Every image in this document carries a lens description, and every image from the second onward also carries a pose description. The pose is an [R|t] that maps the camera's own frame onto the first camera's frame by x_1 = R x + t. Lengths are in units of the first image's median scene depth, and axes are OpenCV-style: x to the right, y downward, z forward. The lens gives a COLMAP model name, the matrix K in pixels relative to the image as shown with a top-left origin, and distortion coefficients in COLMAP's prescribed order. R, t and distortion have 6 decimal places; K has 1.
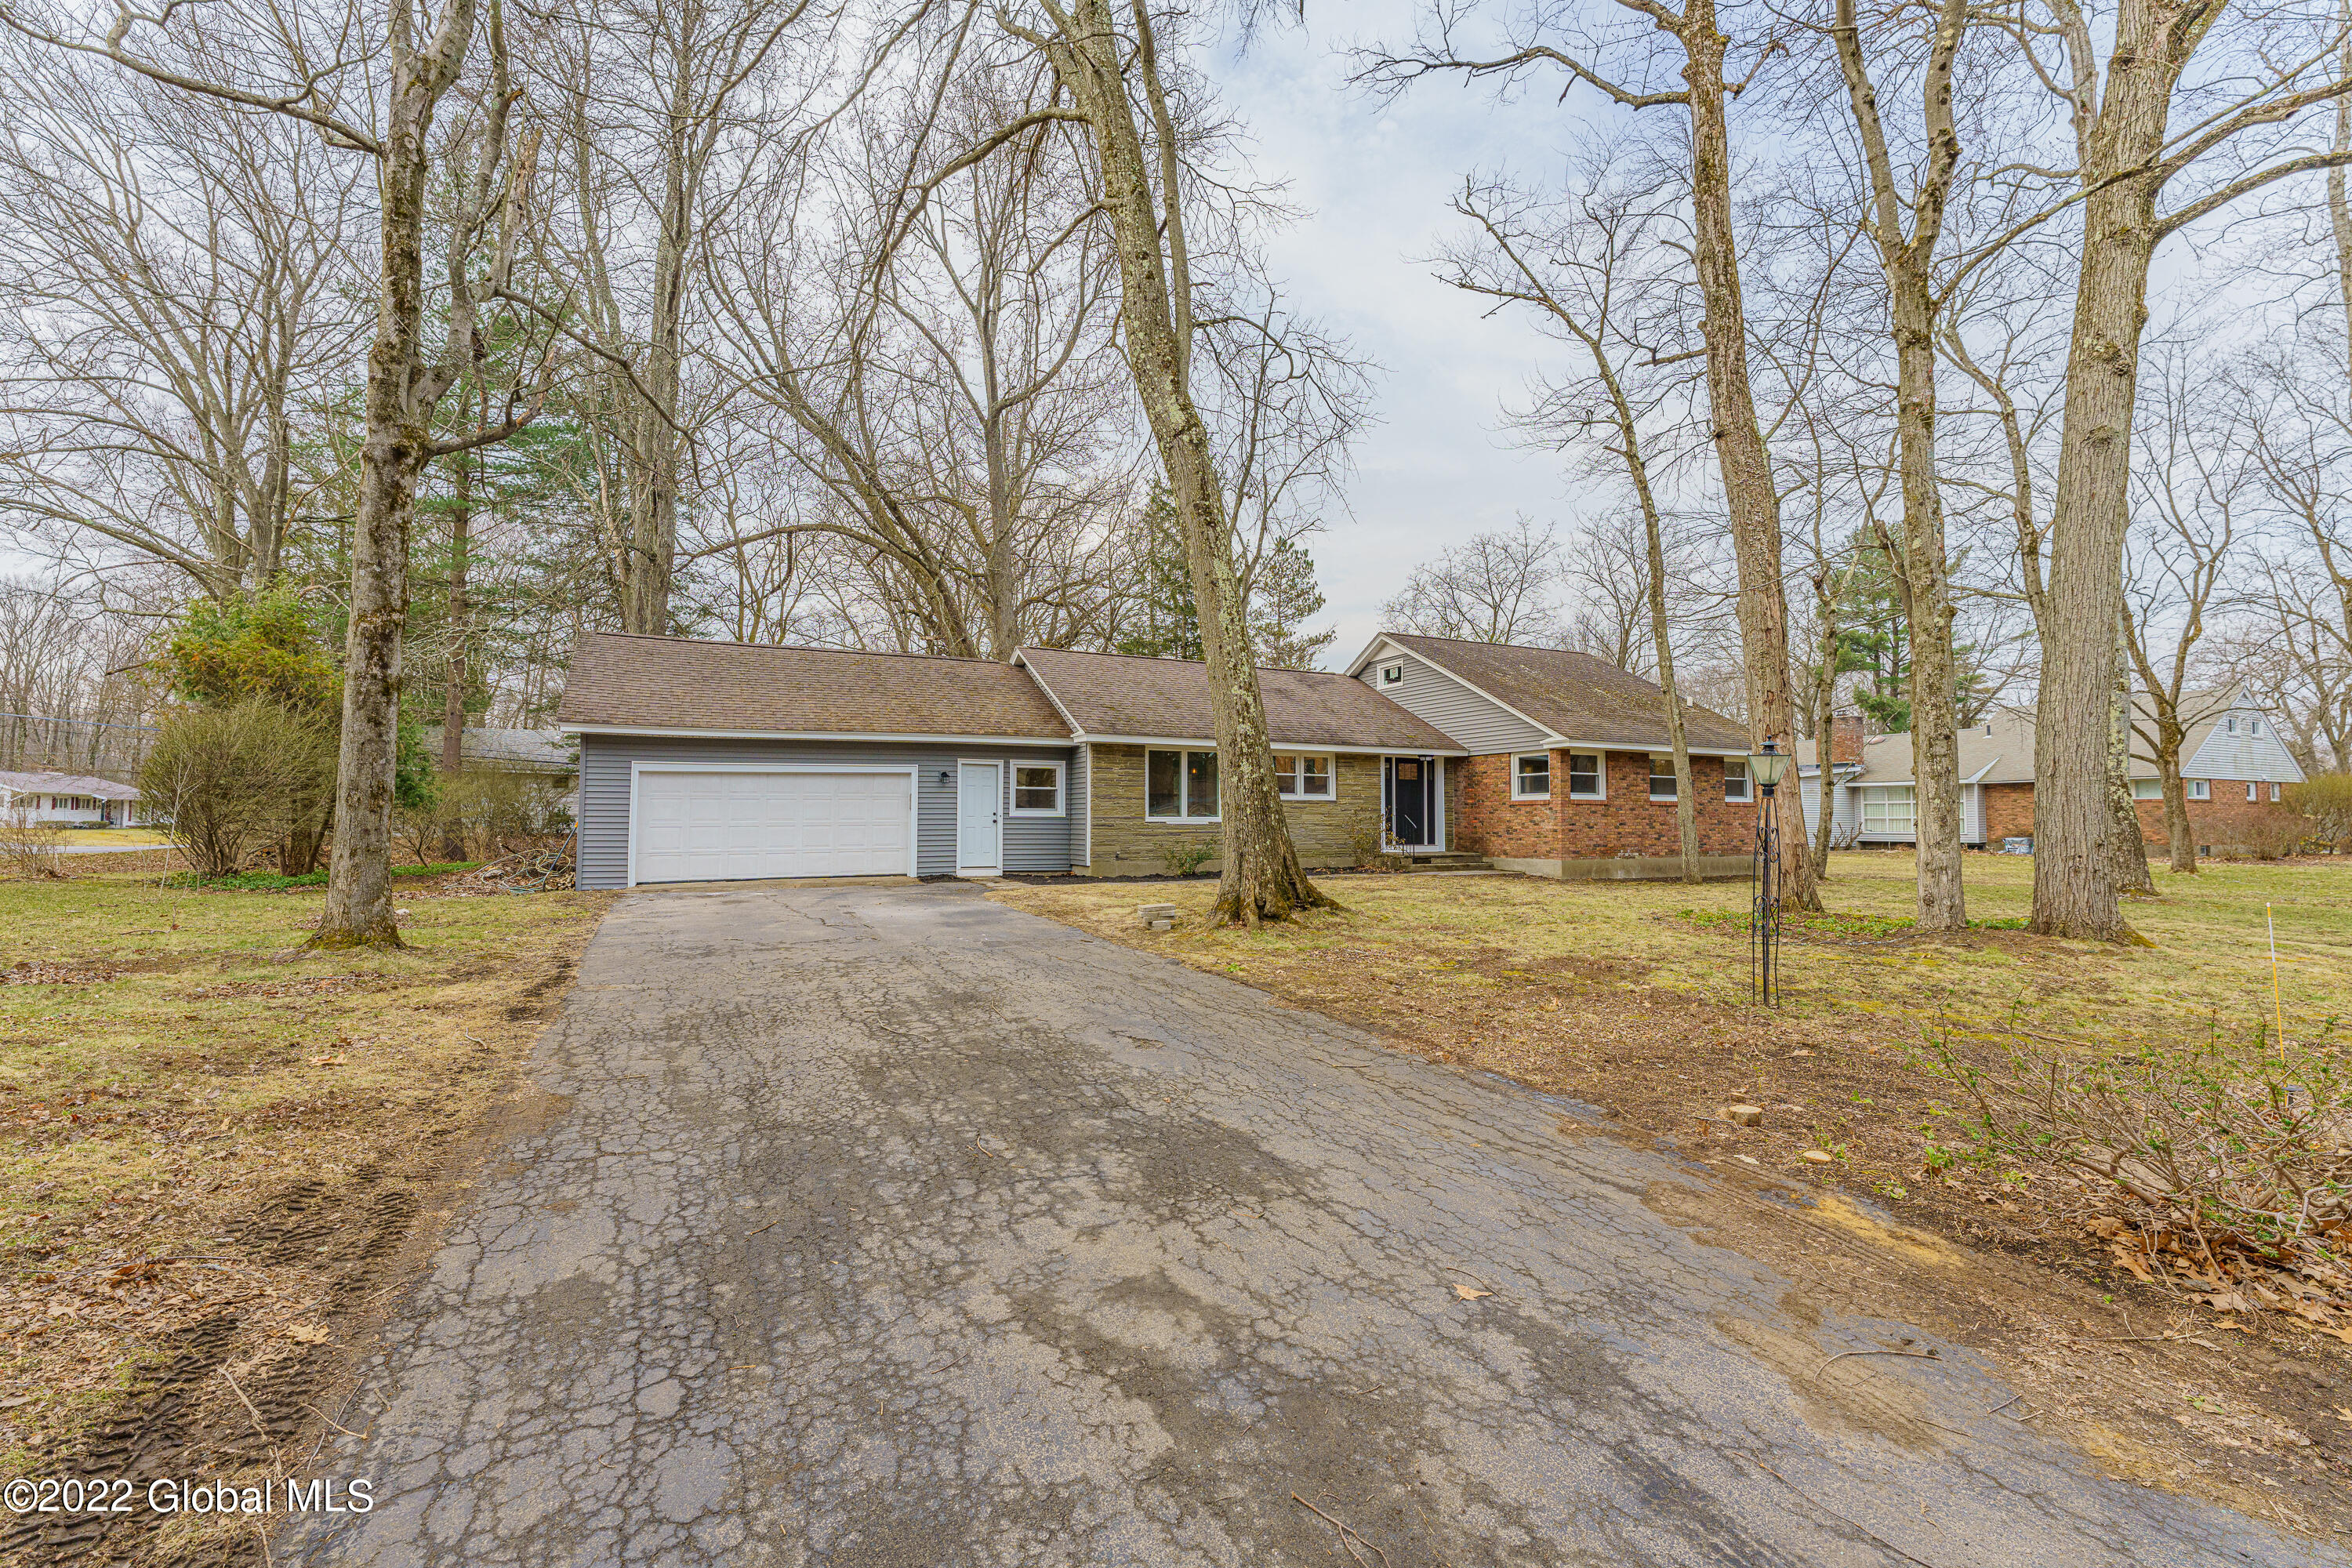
lens RADIAL K [[982.7, 0, 1173.2], [0, 982.7, 777.5], [0, 0, 1]] dist [-0.003876, 0.000470]
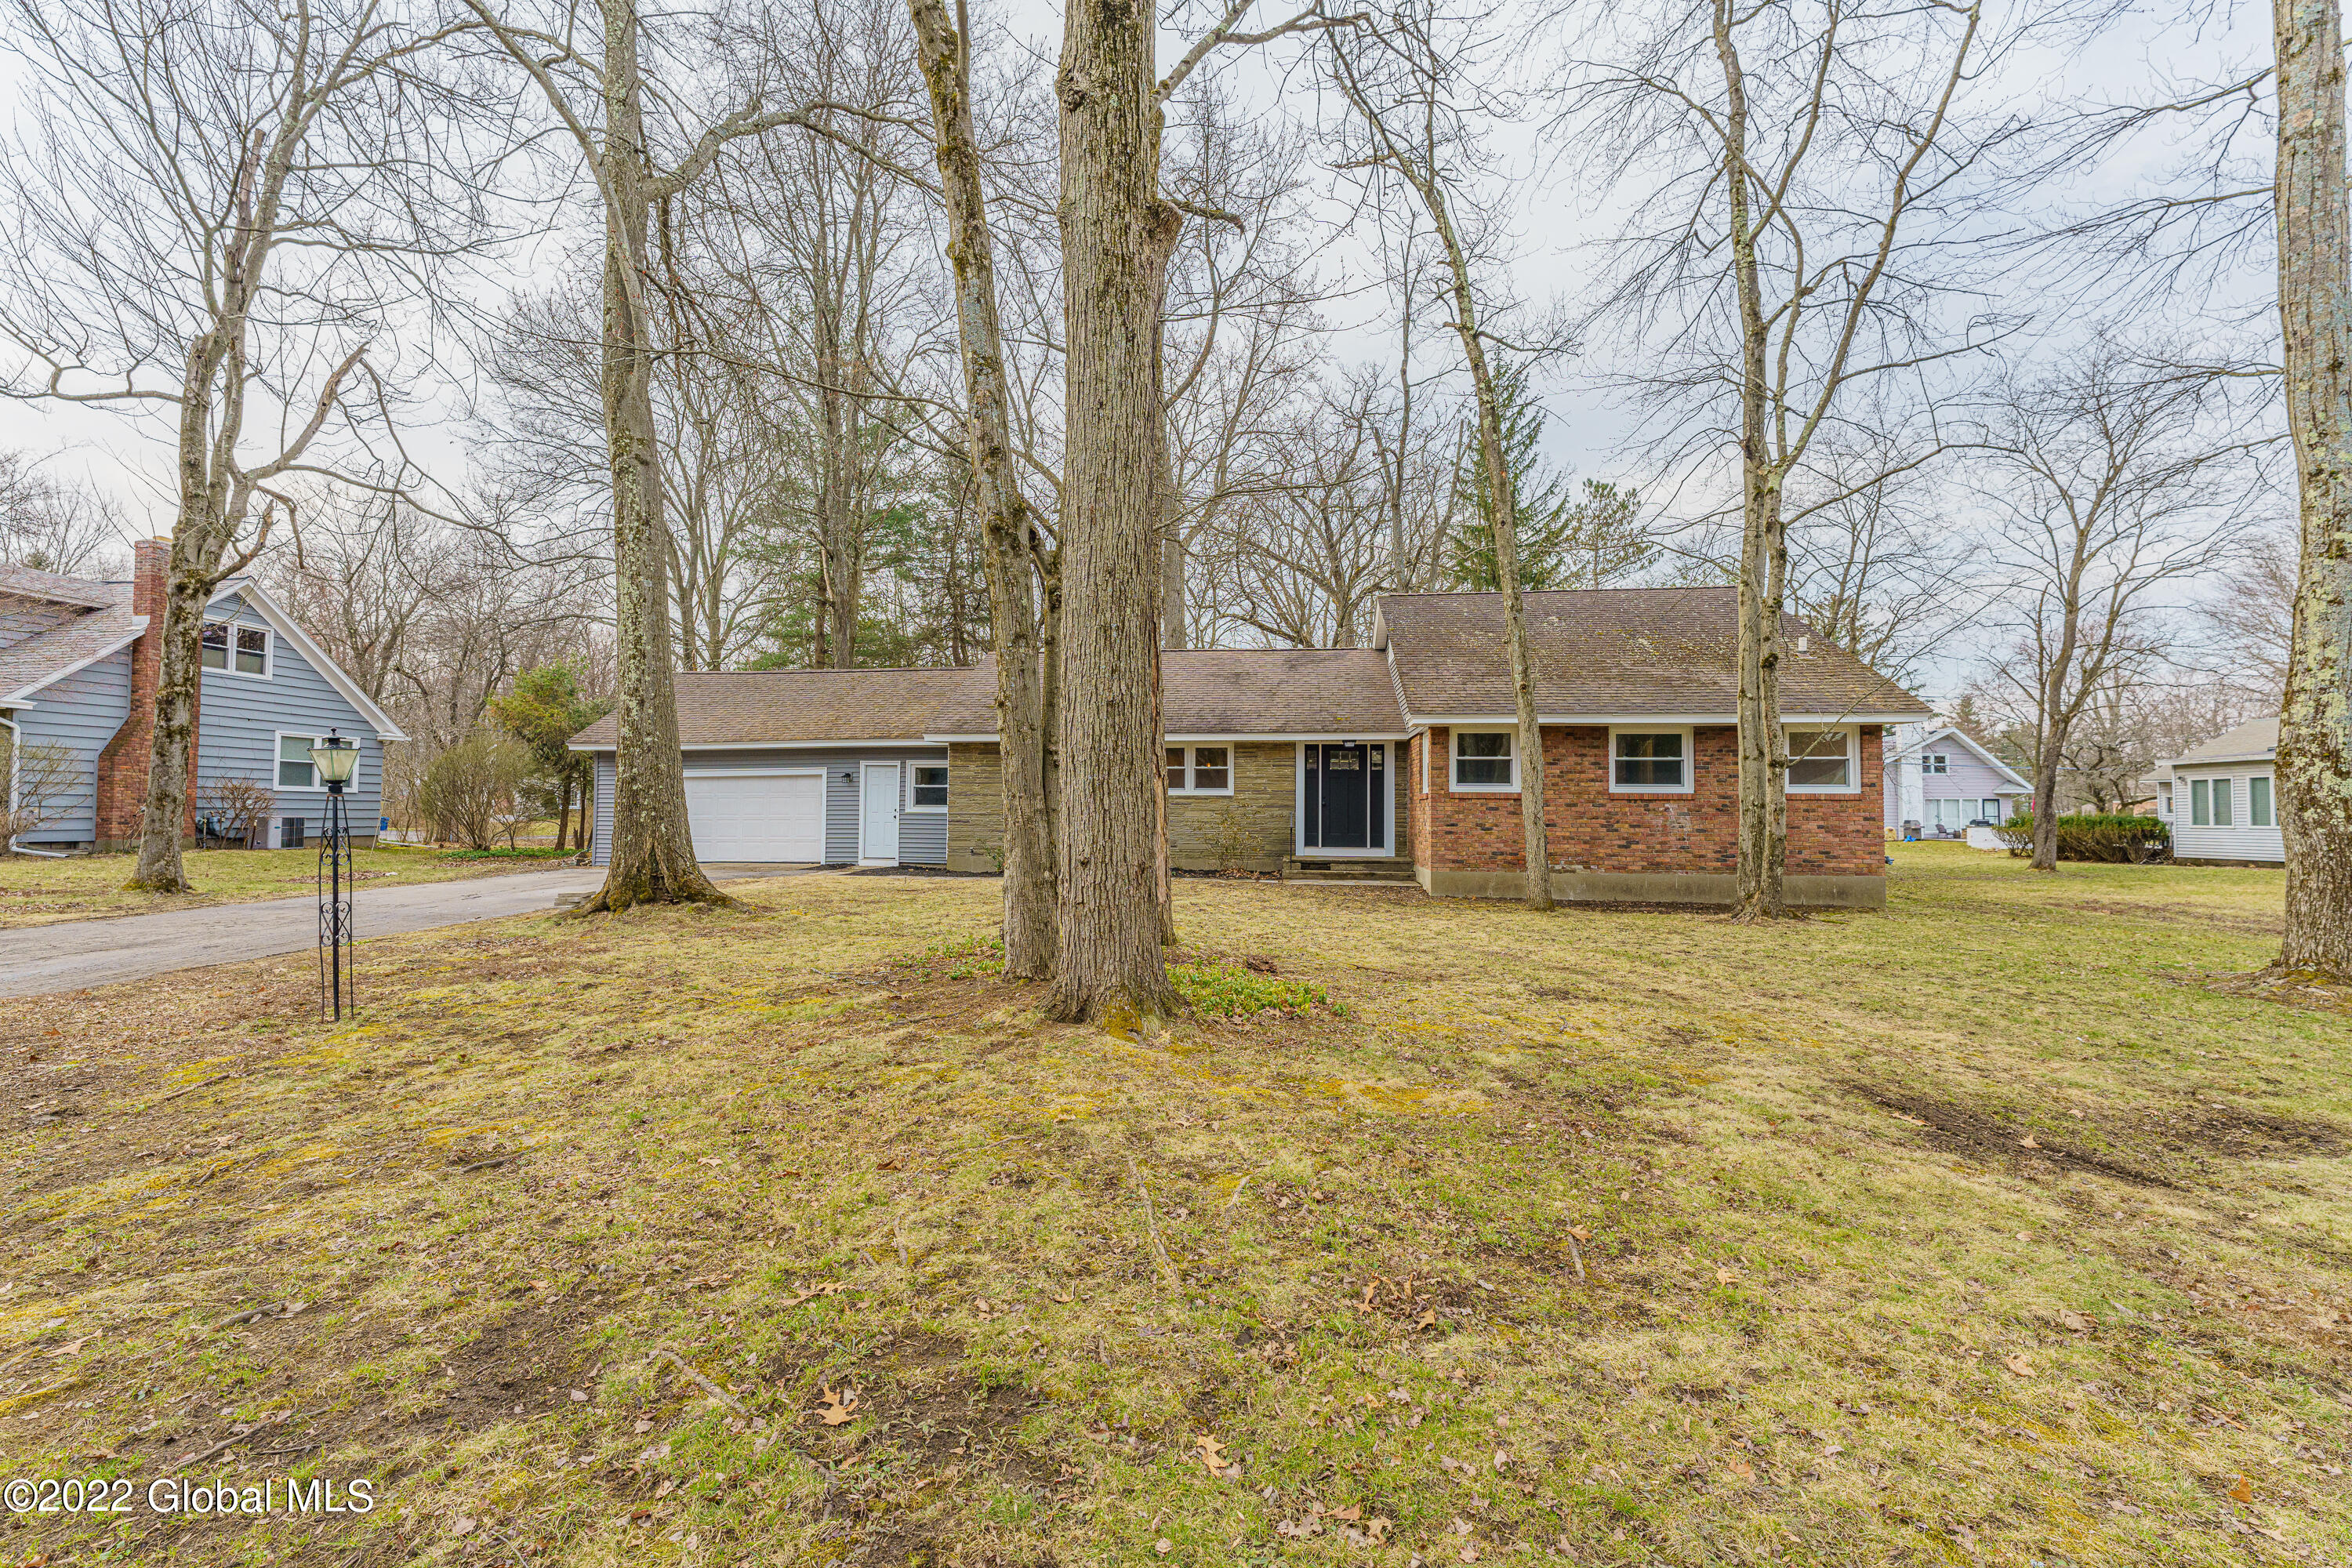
lens RADIAL K [[998.8, 0, 1163.0], [0, 998.8, 779.6], [0, 0, 1]] dist [-0.001537, 0.000426]
pose [[0.832074, -0.015782, -0.554440, 0.671343], [0.019404, 0.999812, 0.000660, 0.007785], [0.554325, -0.011308, 0.832224, 0.237745]]
